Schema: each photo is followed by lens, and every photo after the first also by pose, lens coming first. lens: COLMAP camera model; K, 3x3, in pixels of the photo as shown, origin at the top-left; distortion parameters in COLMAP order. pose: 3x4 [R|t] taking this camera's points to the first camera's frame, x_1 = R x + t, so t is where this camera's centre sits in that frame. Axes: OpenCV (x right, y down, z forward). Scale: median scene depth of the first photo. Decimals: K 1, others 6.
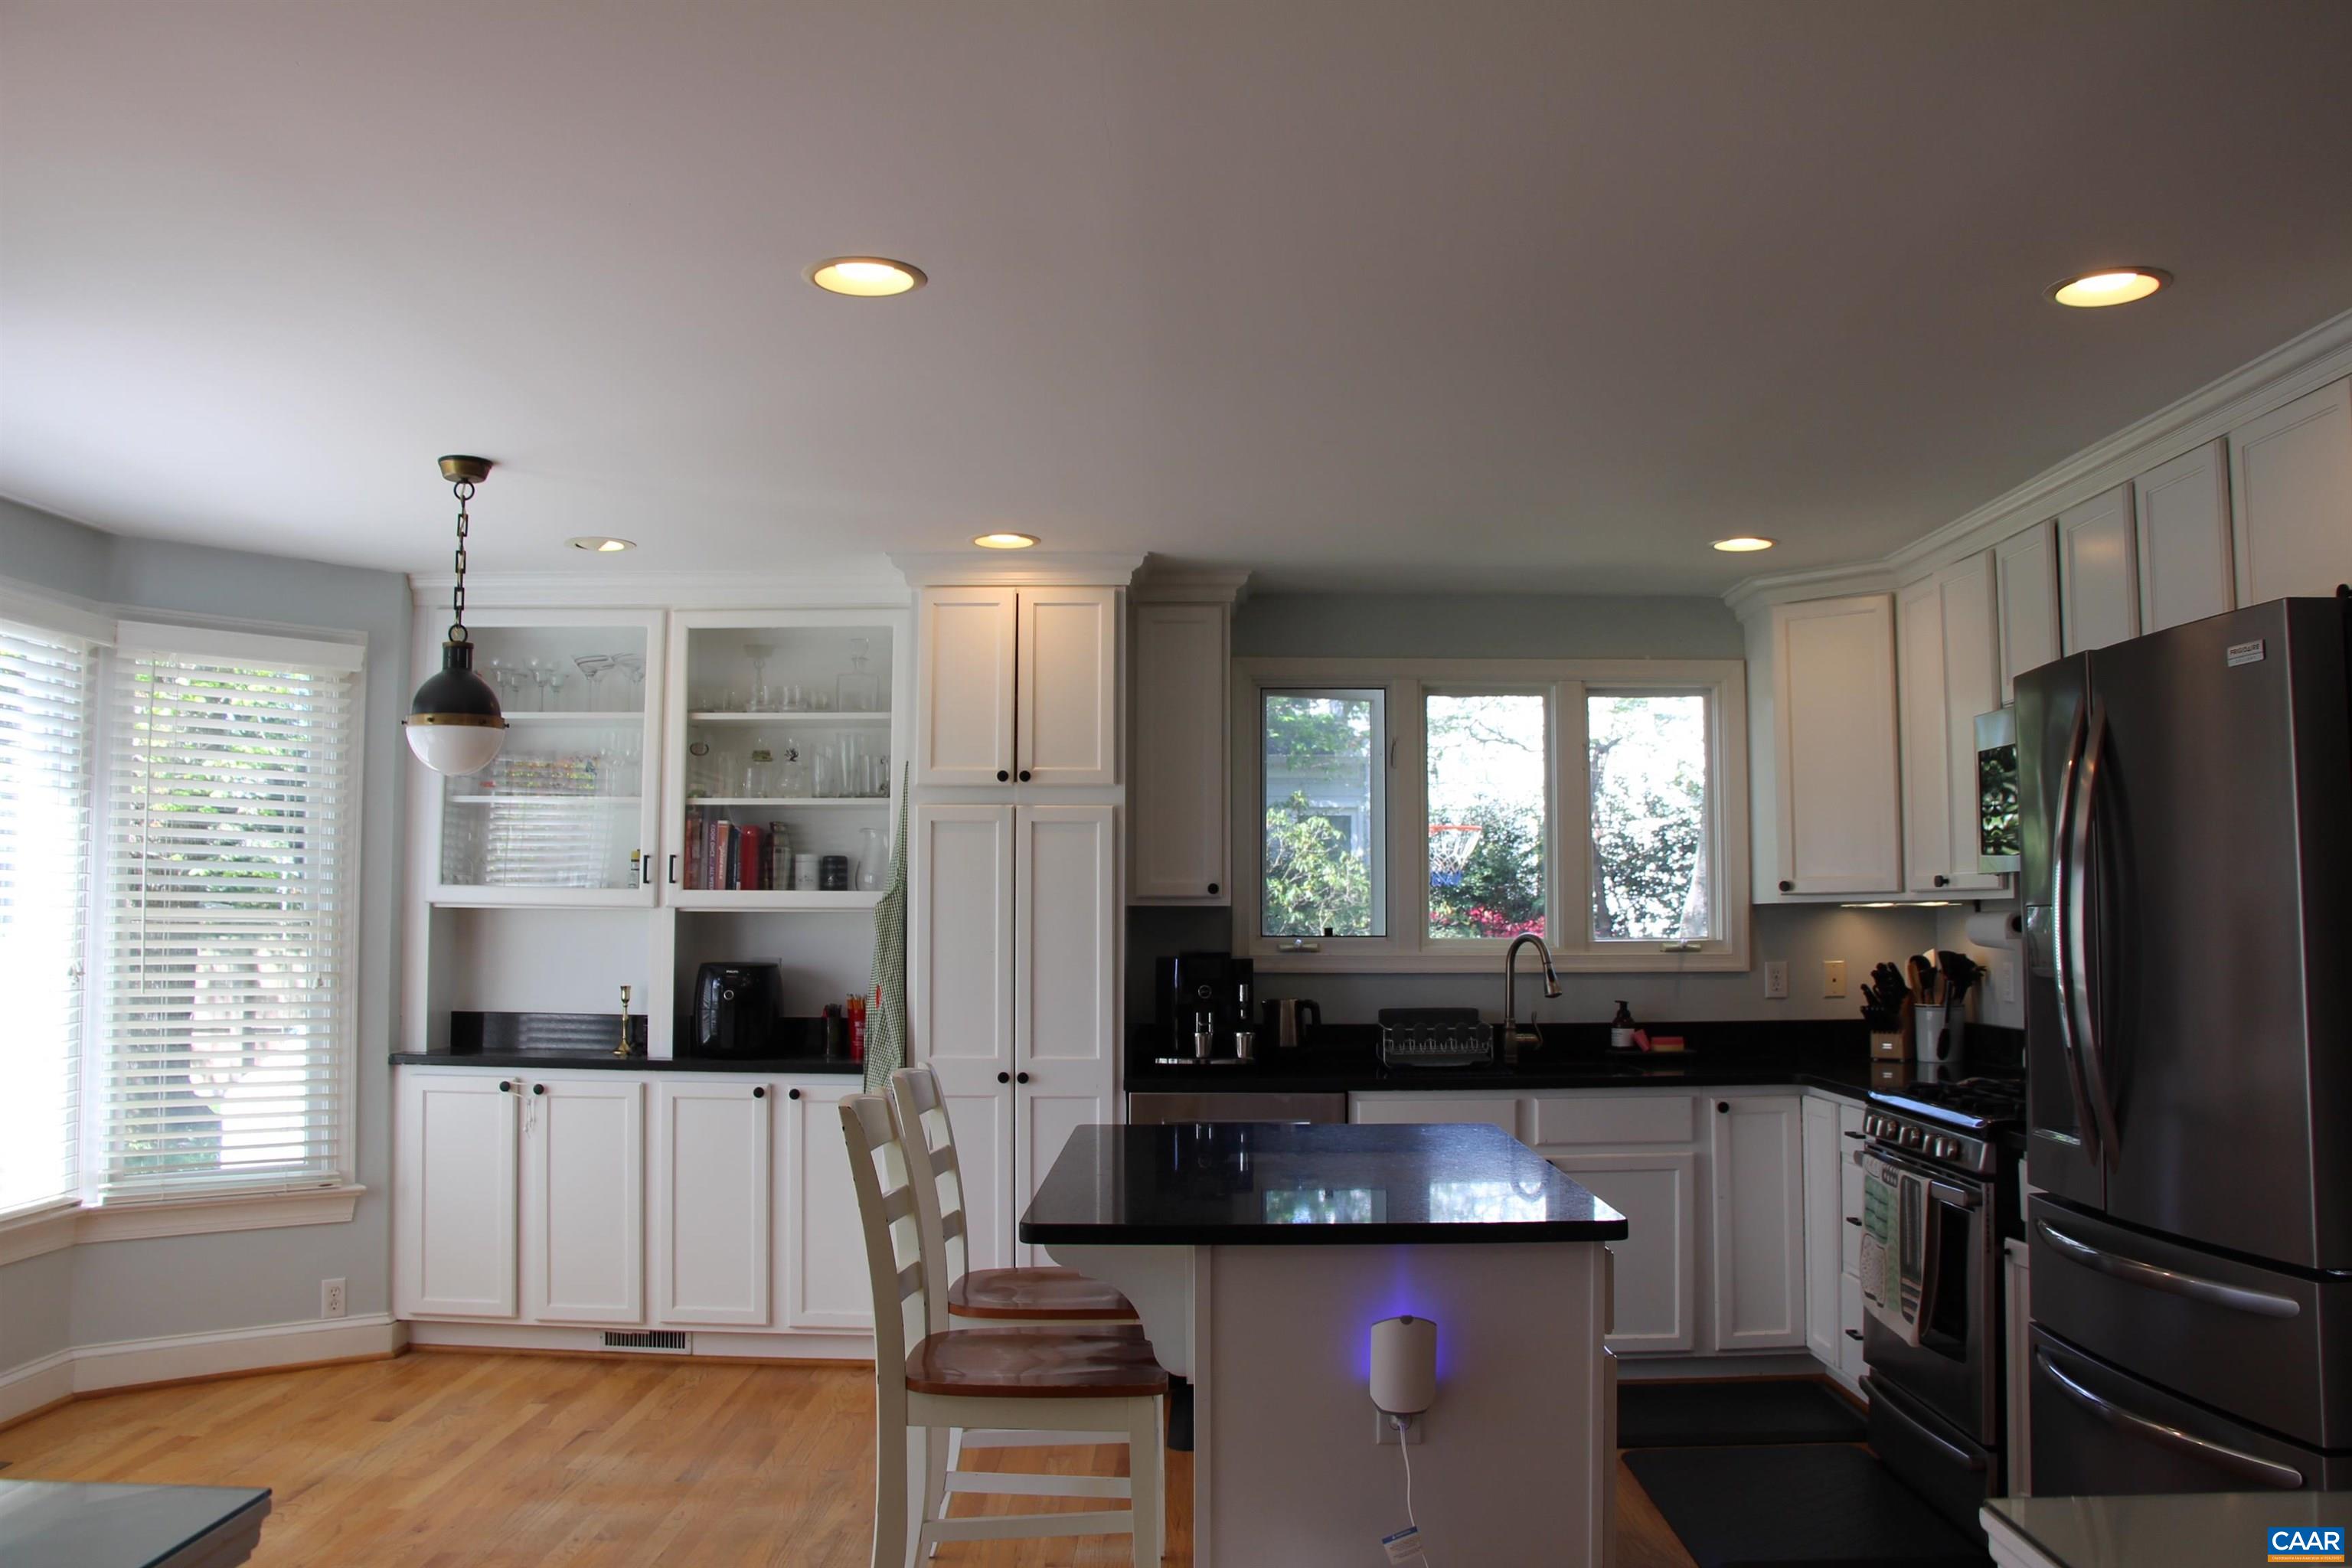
lens RADIAL K [[1918.9, 0, 1176.0], [0, 1918.9, 784.0], [0, 0, 1]] dist [-0.198771, 0.166038]
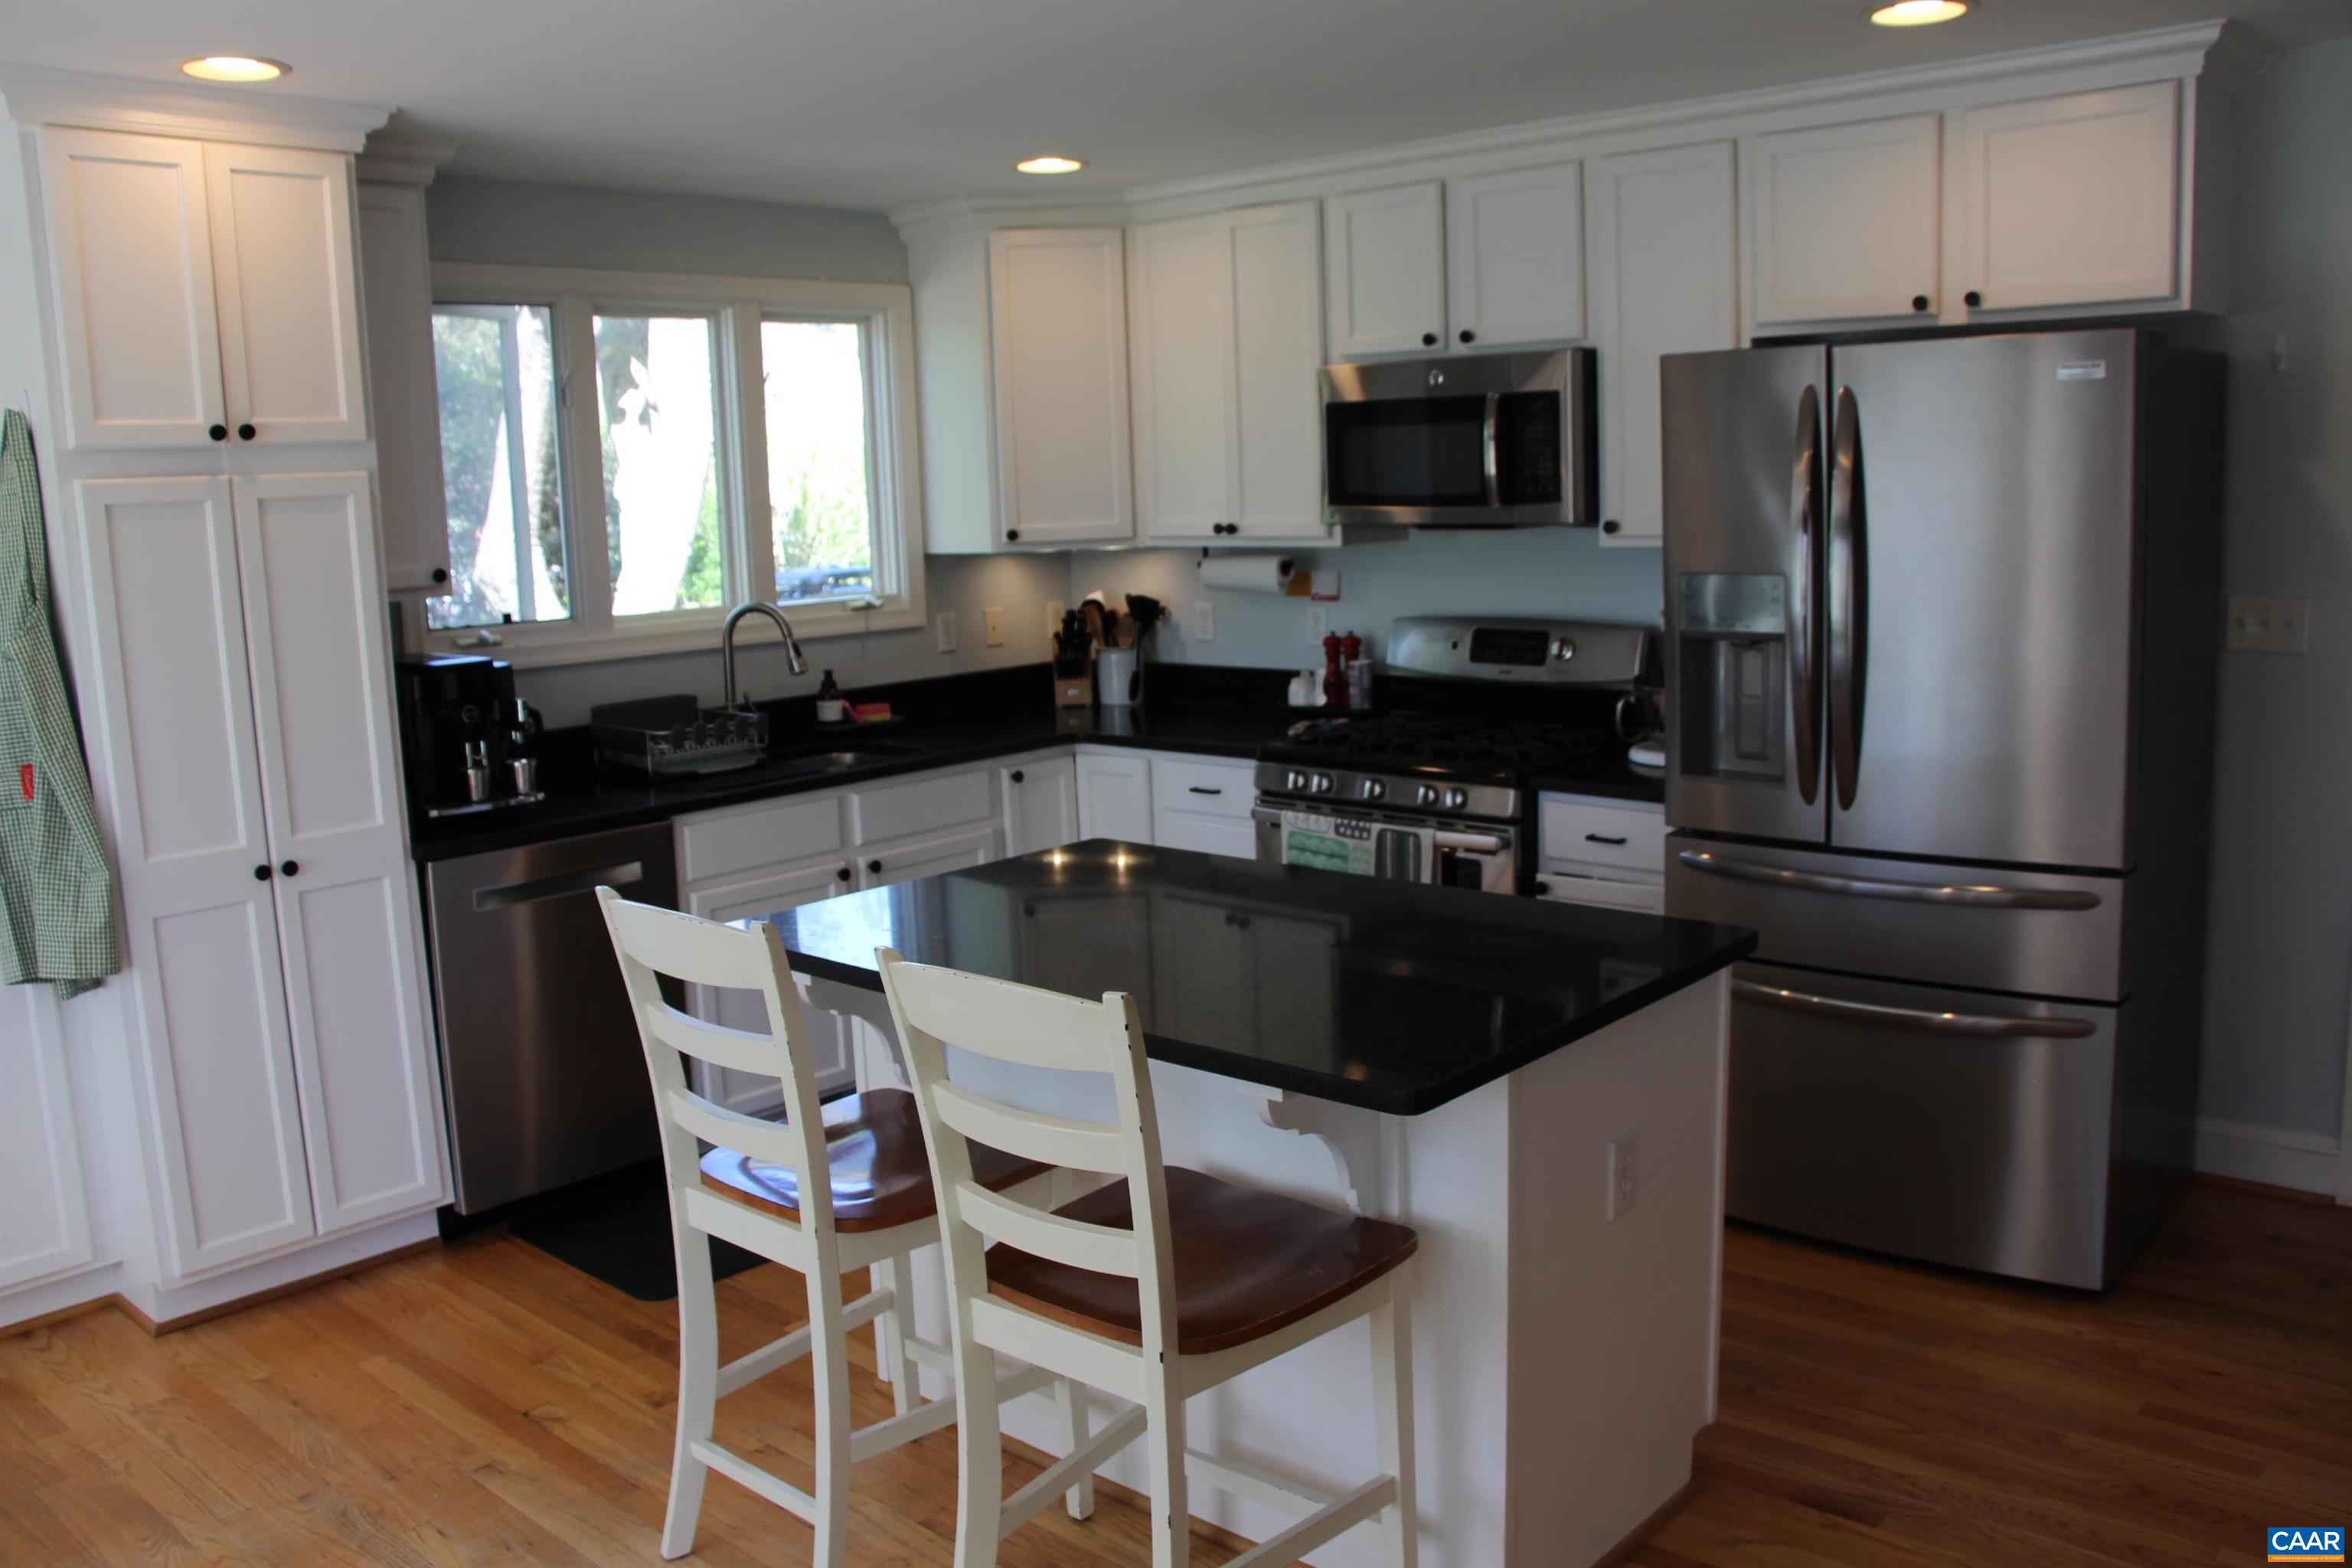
lens RADIAL K [[1918.9, 0, 1176.0], [0, 1918.9, 784.0], [0, 0, 1]] dist [-0.198771, 0.166038]
pose [[0.658830, -0.140897, 0.738980, -0.339615], [-0.018212, 0.979030, 0.202903, -0.018704], [-0.752071, -0.147137, 0.642448, 0.302517]]
